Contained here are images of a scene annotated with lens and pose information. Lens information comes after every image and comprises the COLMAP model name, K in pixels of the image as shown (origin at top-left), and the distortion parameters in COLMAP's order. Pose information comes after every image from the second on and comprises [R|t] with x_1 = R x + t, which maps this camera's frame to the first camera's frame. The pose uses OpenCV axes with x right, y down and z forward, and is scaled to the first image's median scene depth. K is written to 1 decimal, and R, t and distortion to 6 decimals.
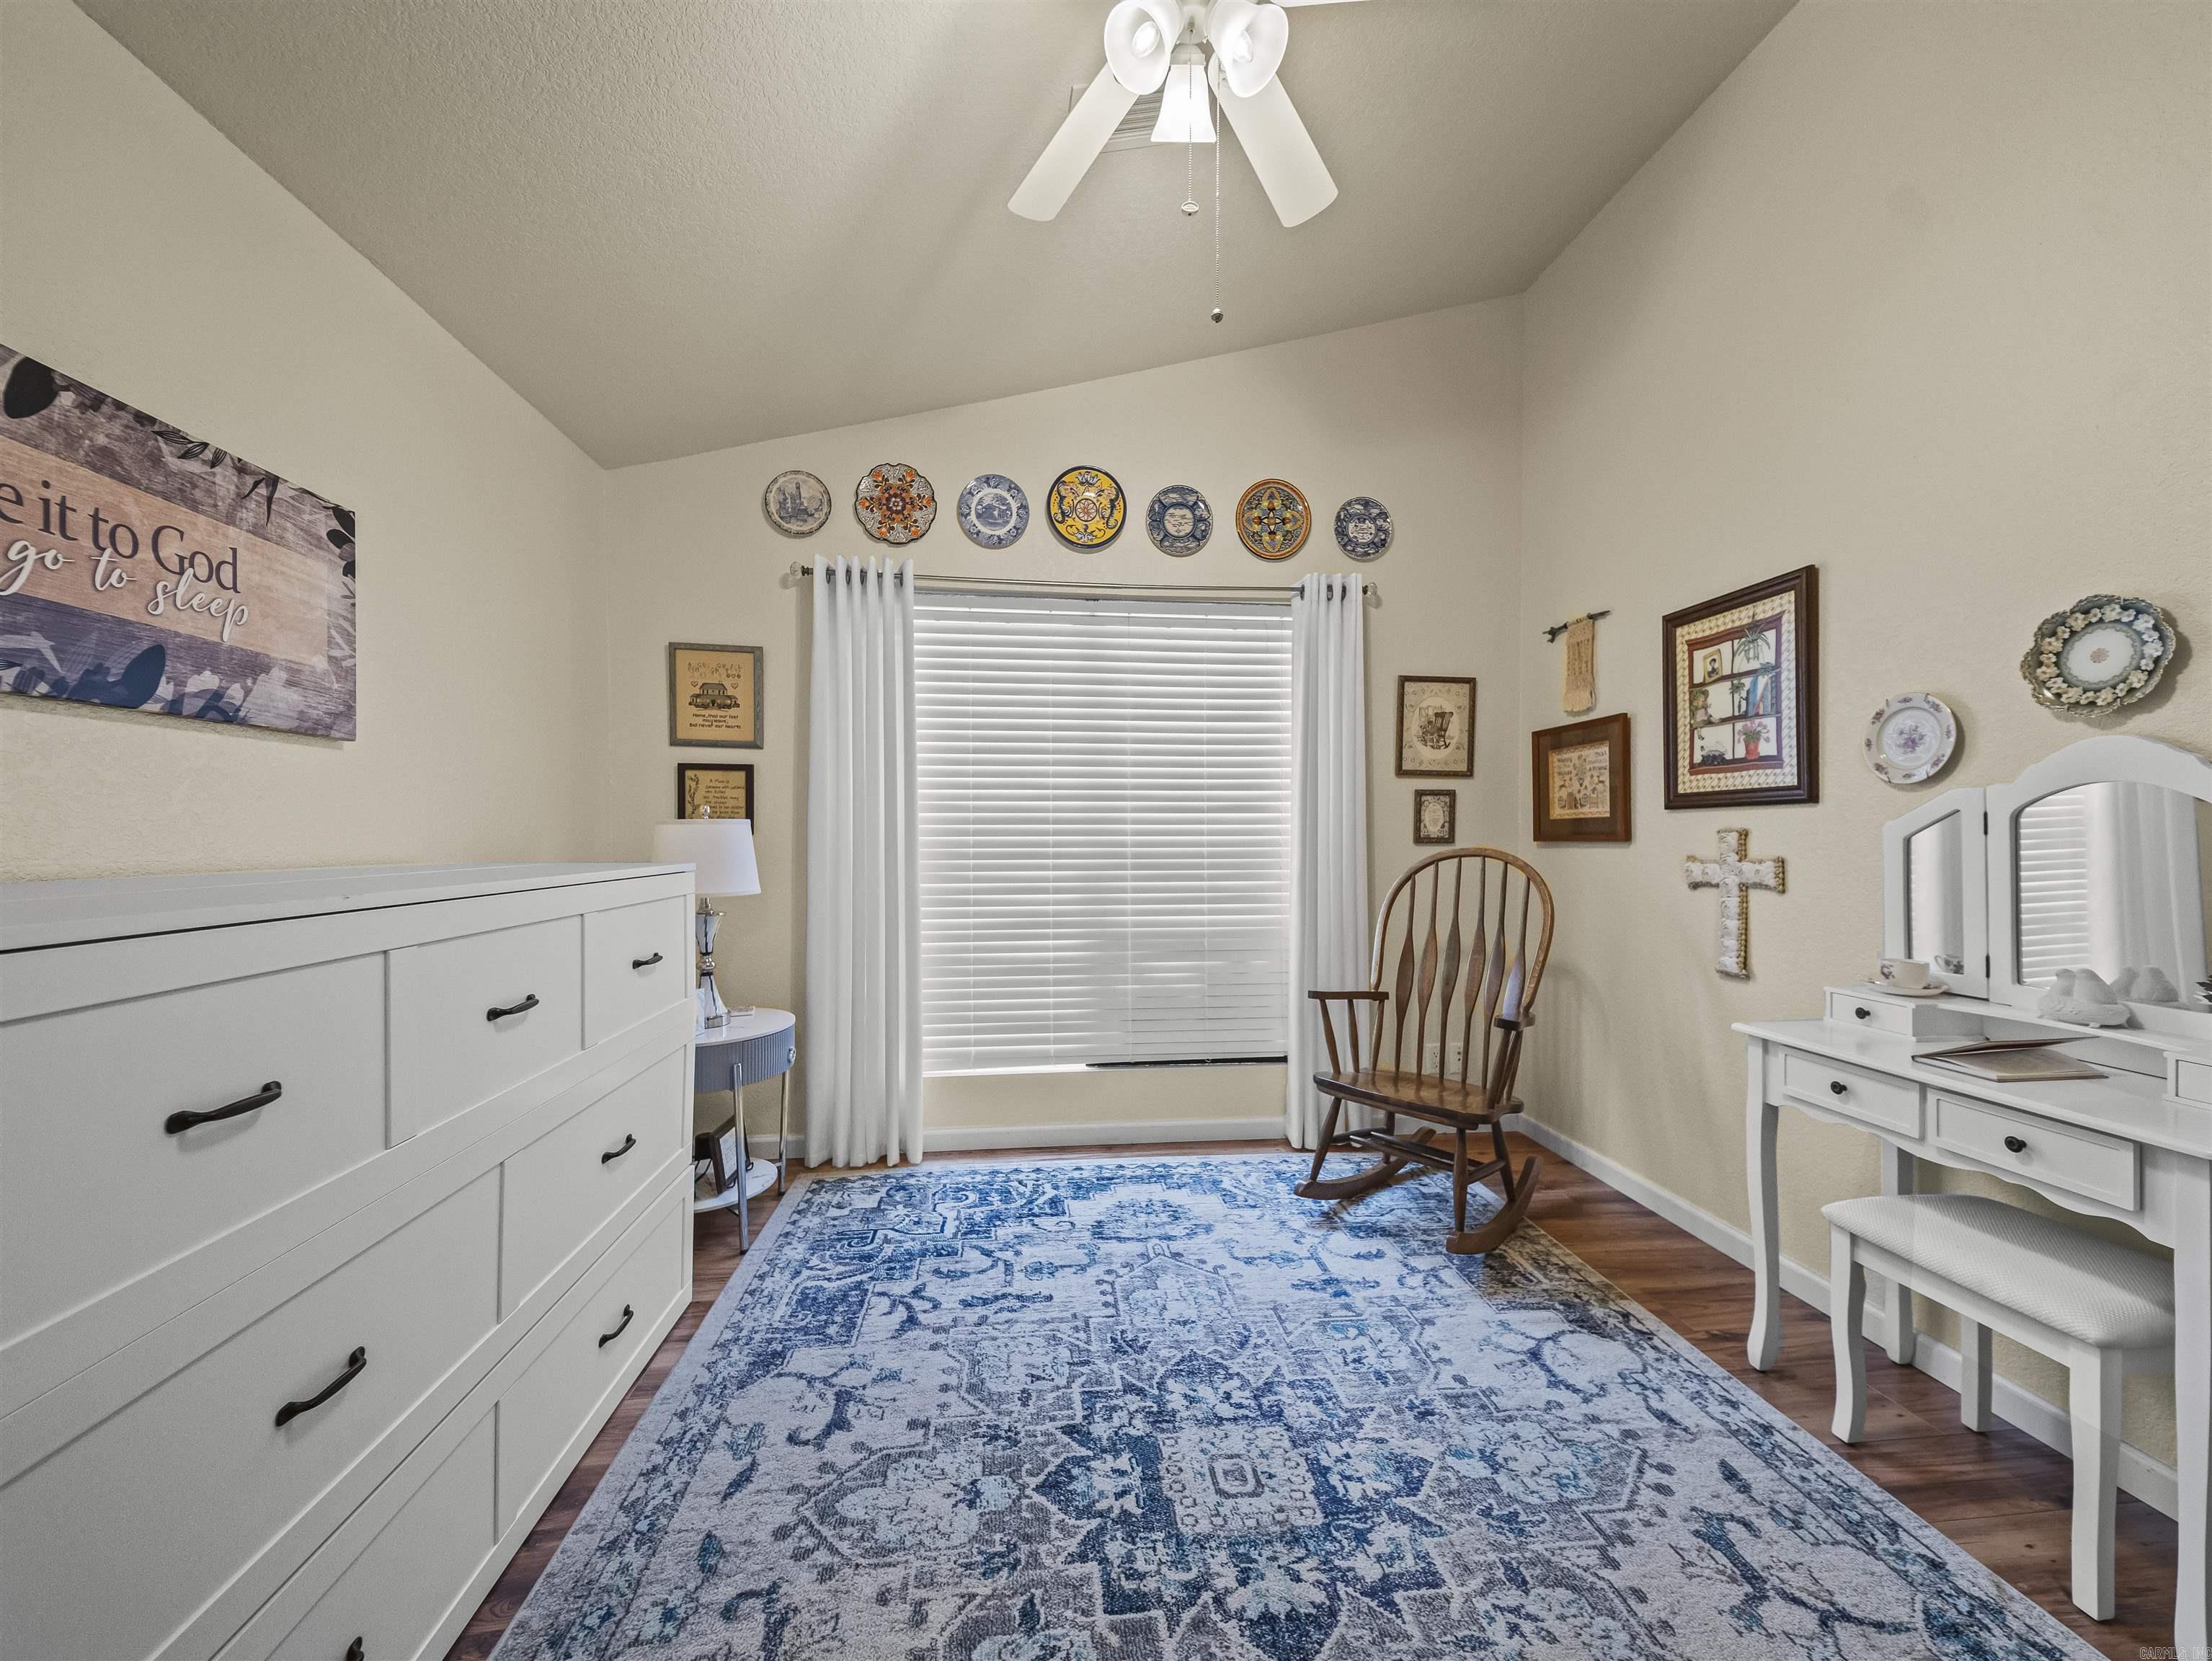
lens RADIAL K [[860.3, 0, 1114.7], [0, 860.3, 839.4], [0, 0, 1]] dist [0.043189, -0.013453]
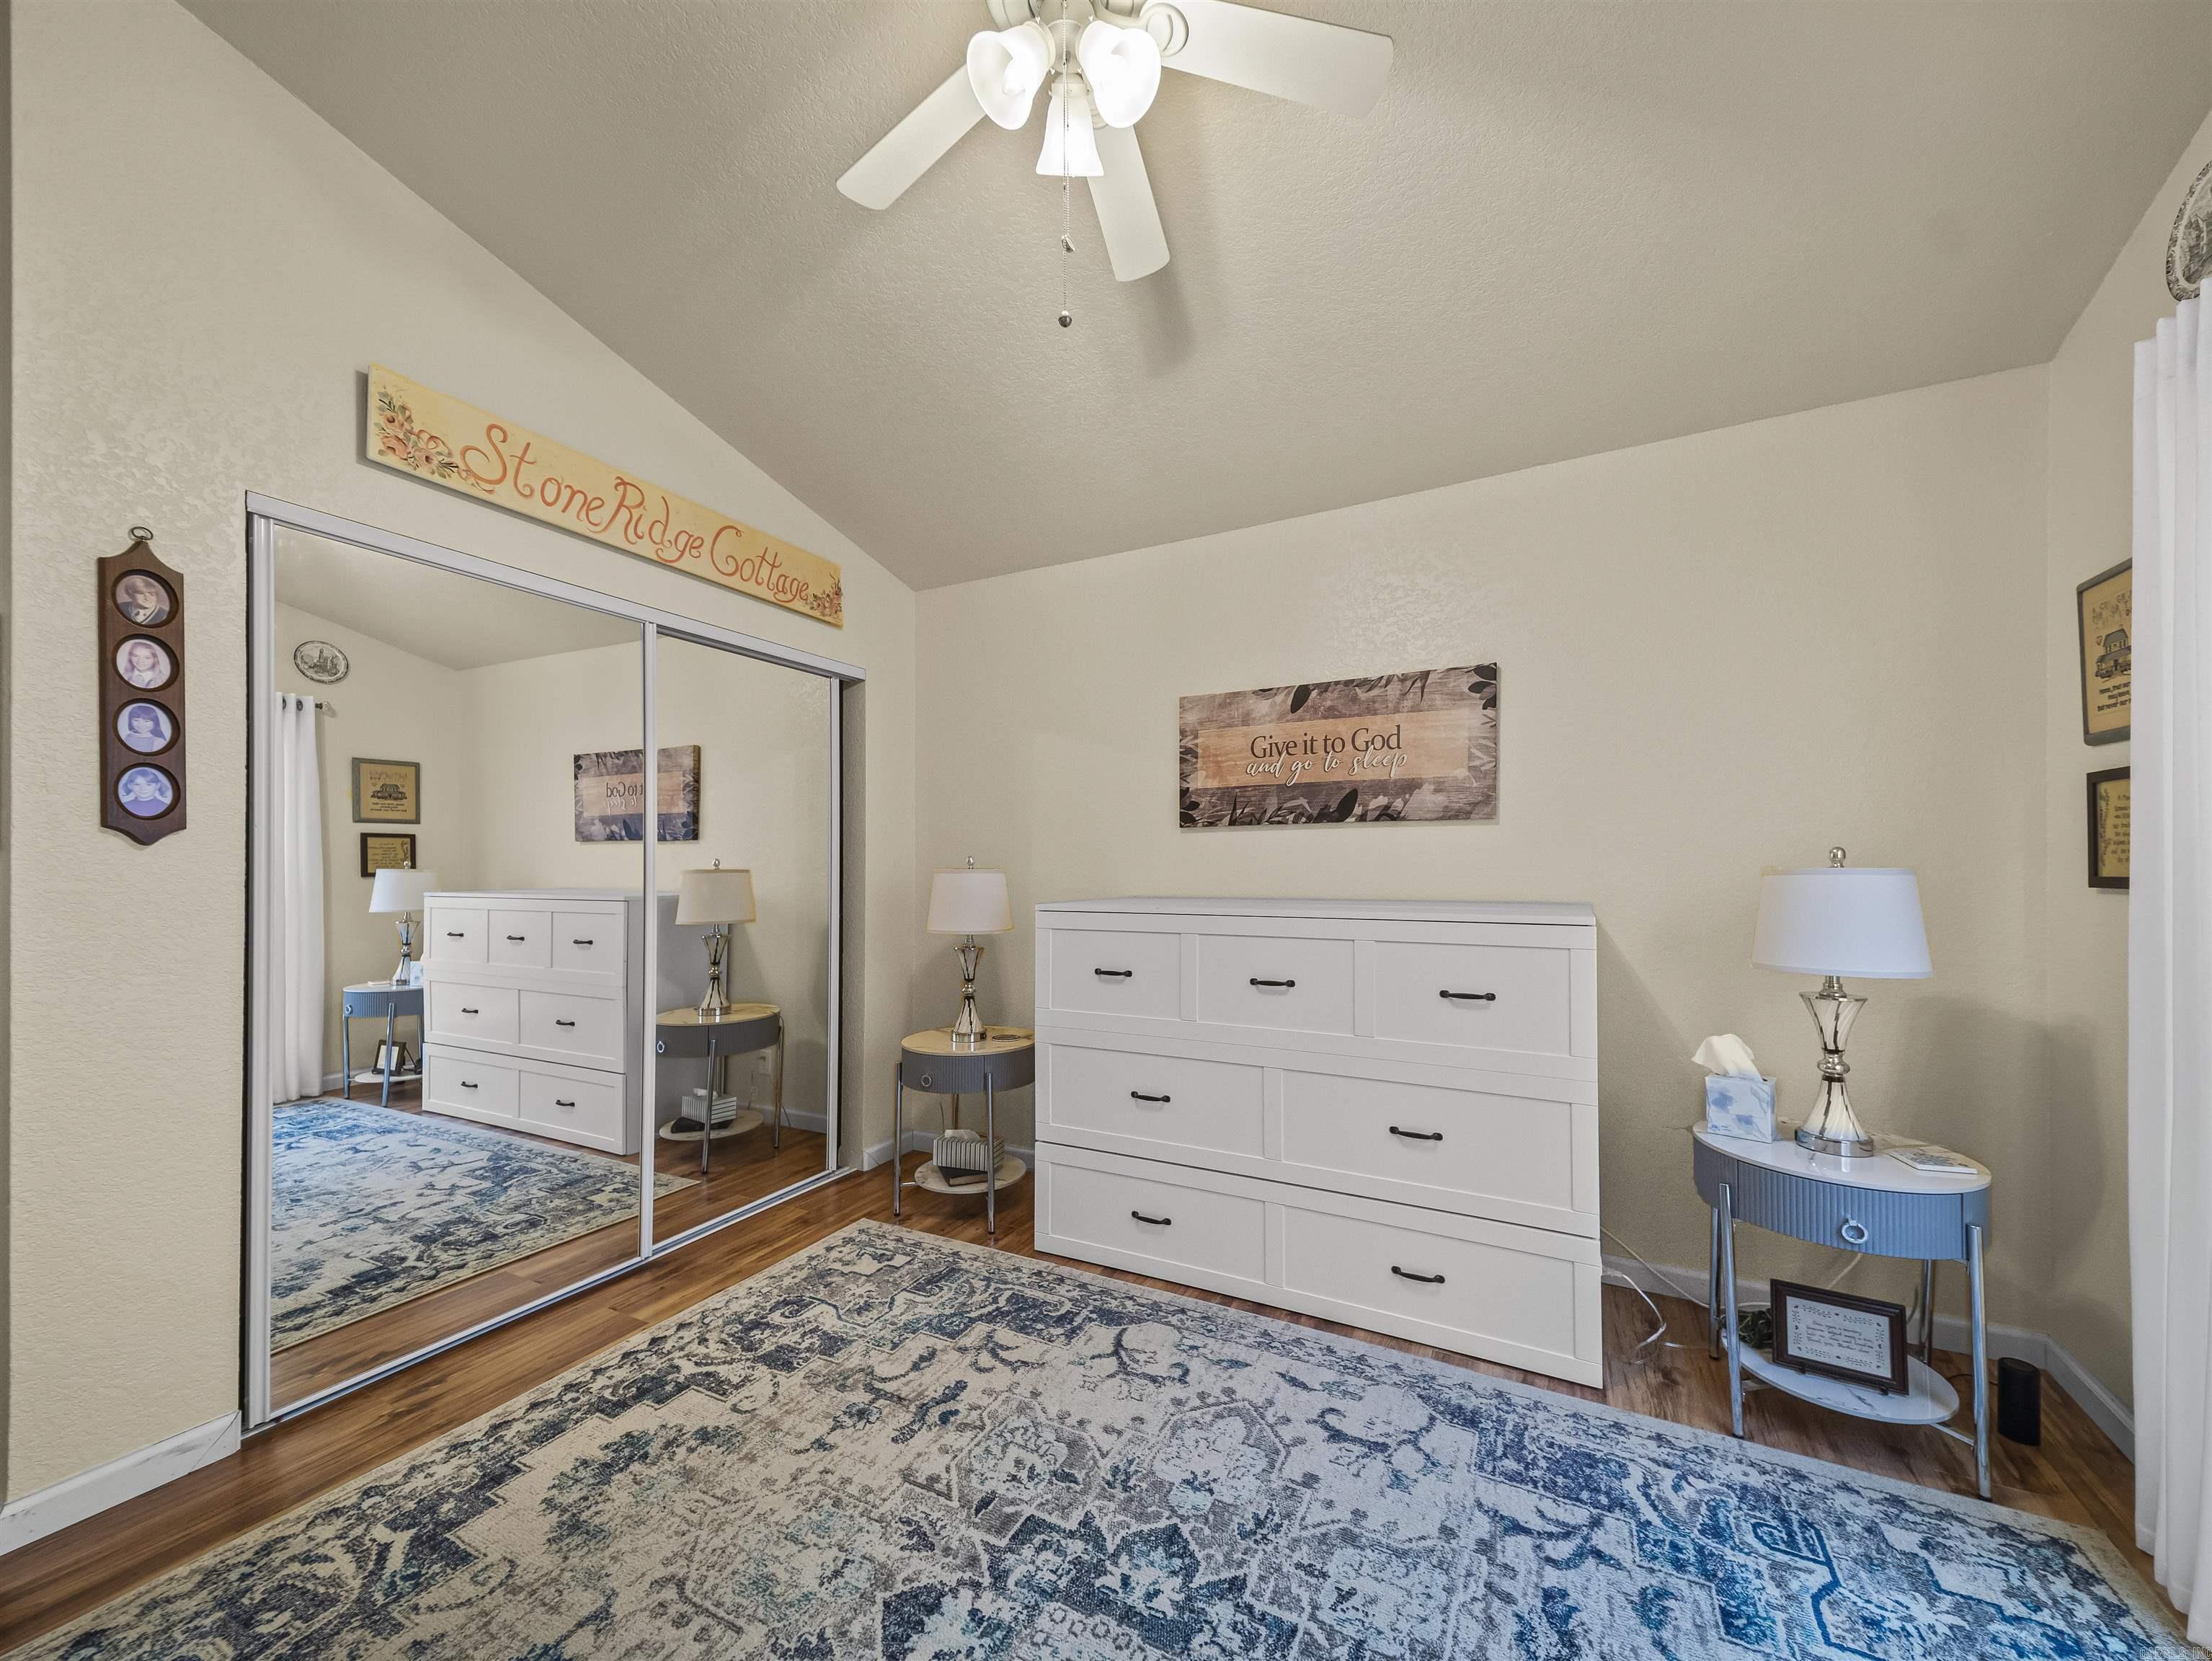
lens RADIAL K [[860.3, 0, 1109.3], [0, 860.3, 858.1], [0, 0, 1]] dist [0.043189, -0.013453]
pose [[-0.564703, -0.008226, -0.825254, 0.715109], [-0.004500, 0.999966, -0.006888, -0.034377], [0.825282, -0.000176, -0.564720, 1.334235]]
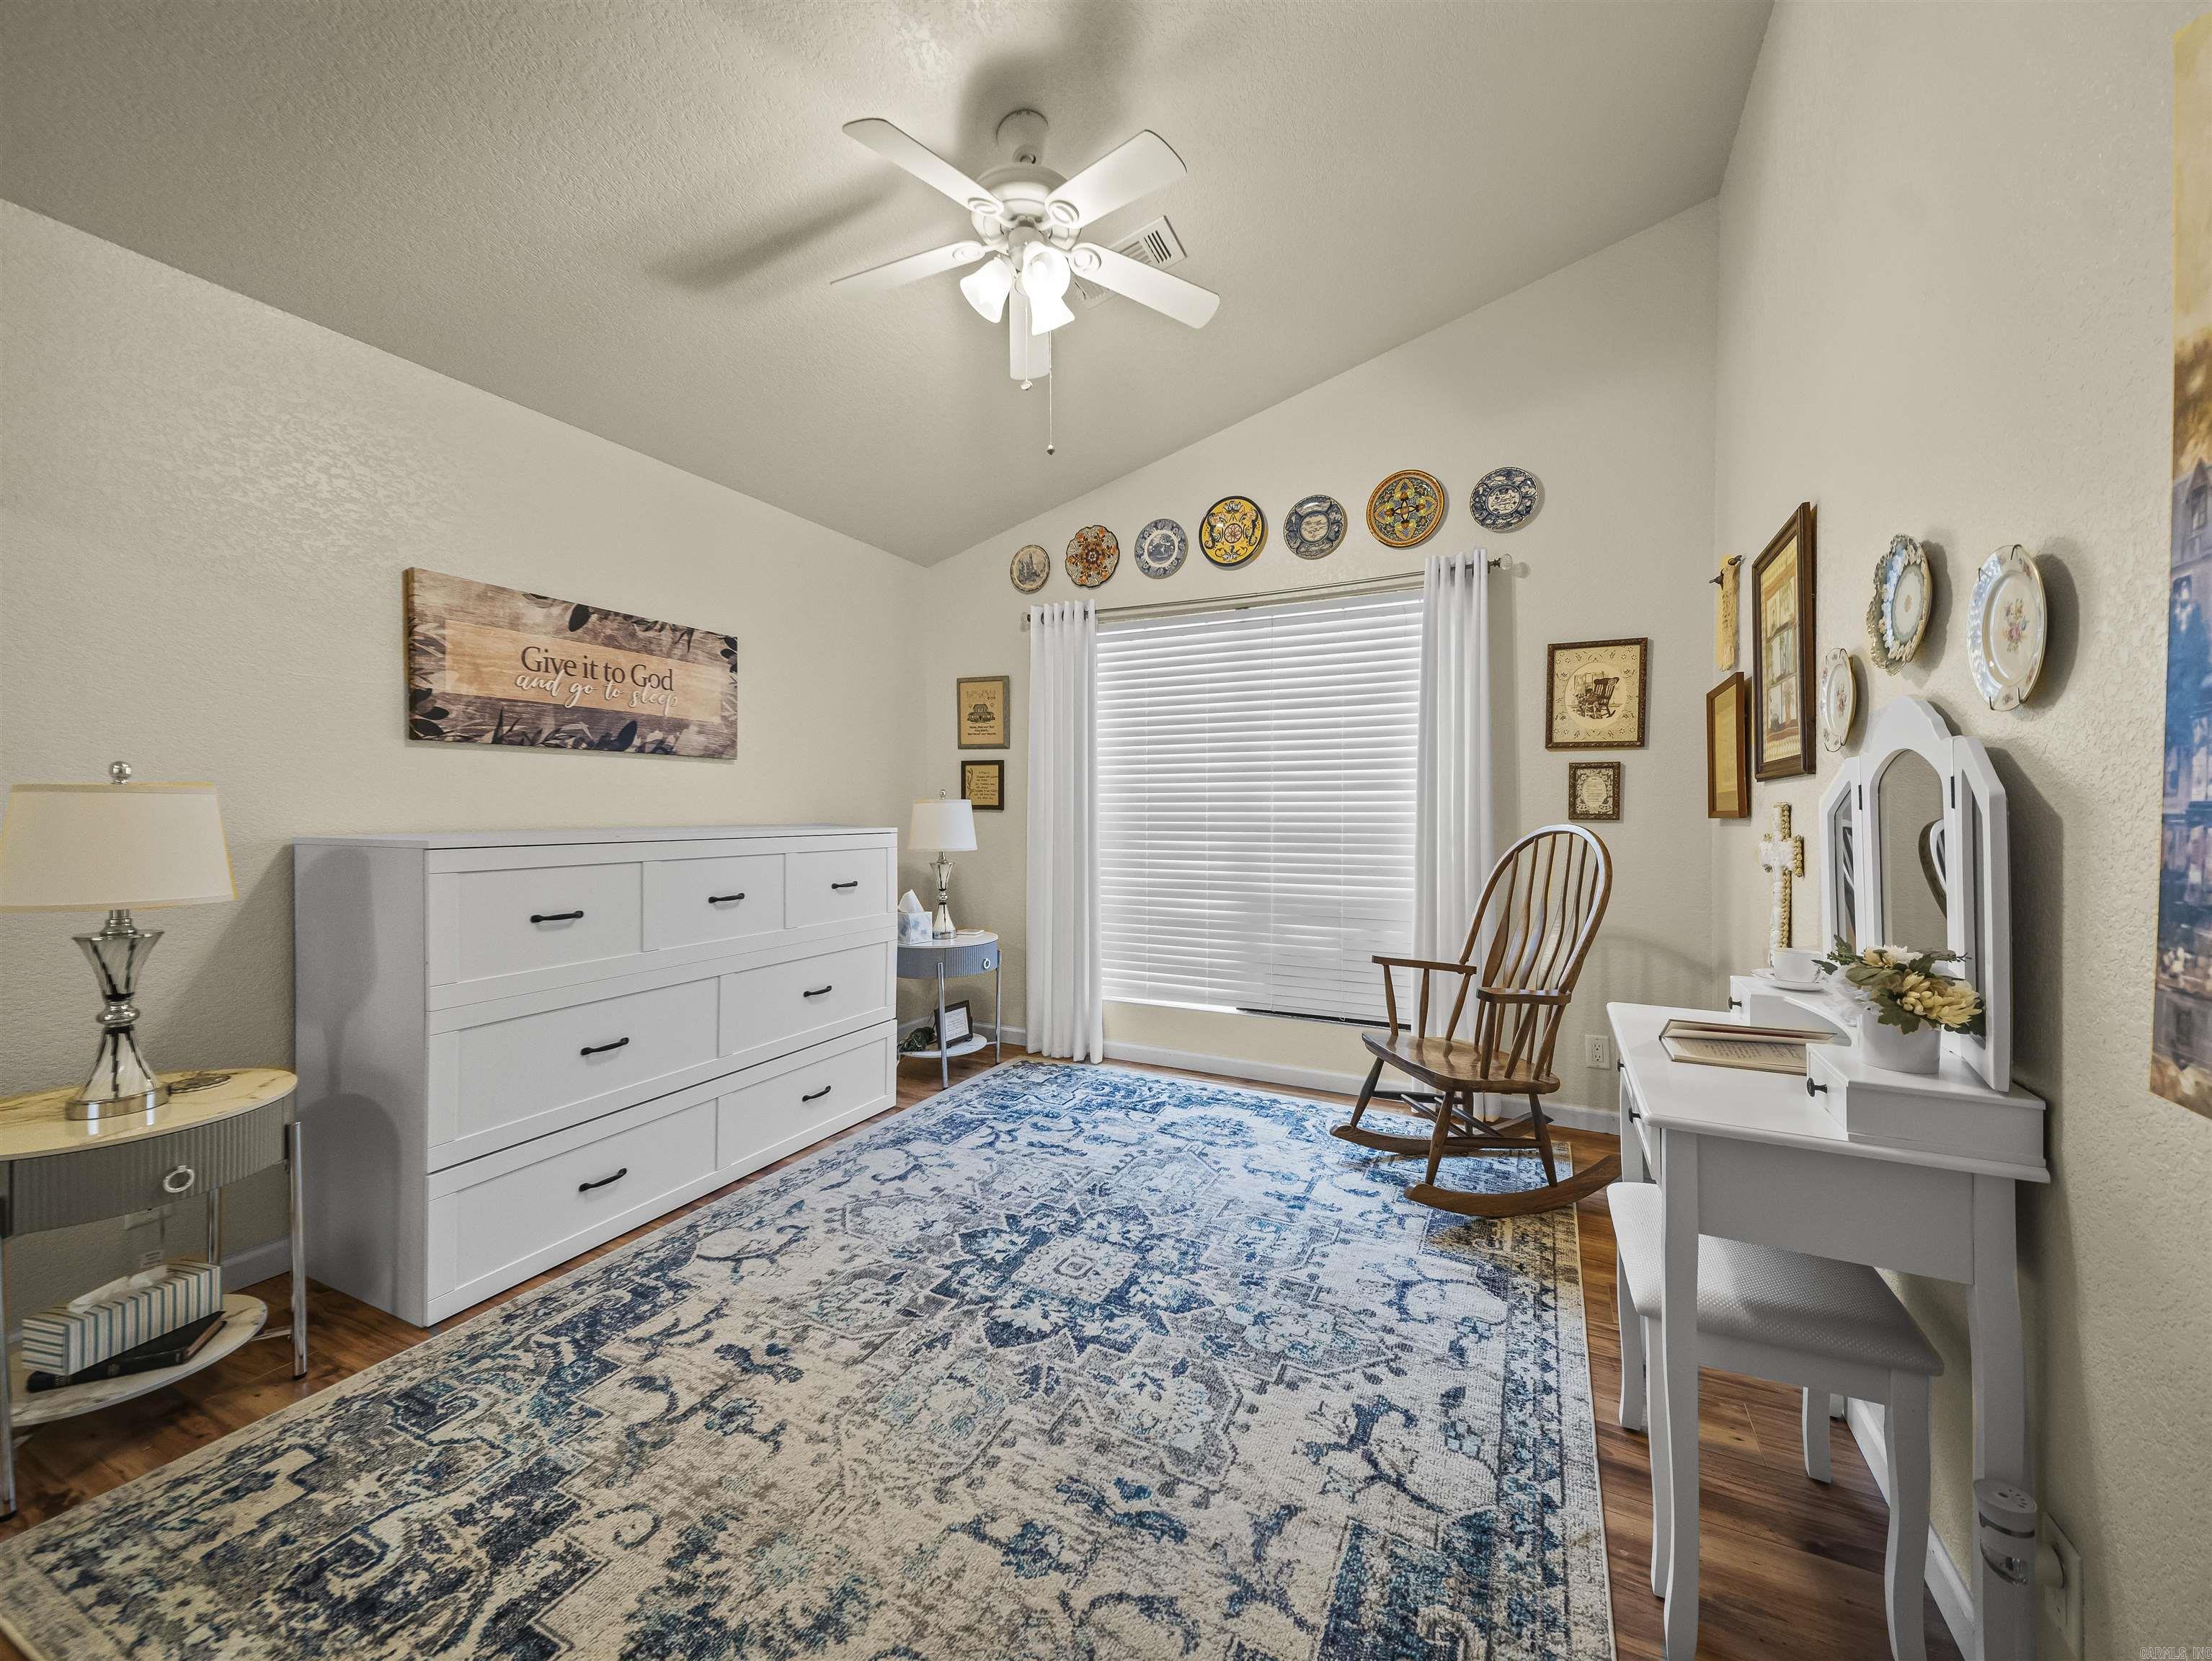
lens RADIAL K [[860.3, 0, 1127.9], [0, 860.3, 817.8], [0, 0, 1]] dist [0.043189, -0.013453]
pose [[0.846773, 0.004881, -0.531933, 0.848588], [-0.004421, 0.999988, 0.002138, 0.004300], [0.531937, 0.000542, 0.846784, -0.118917]]
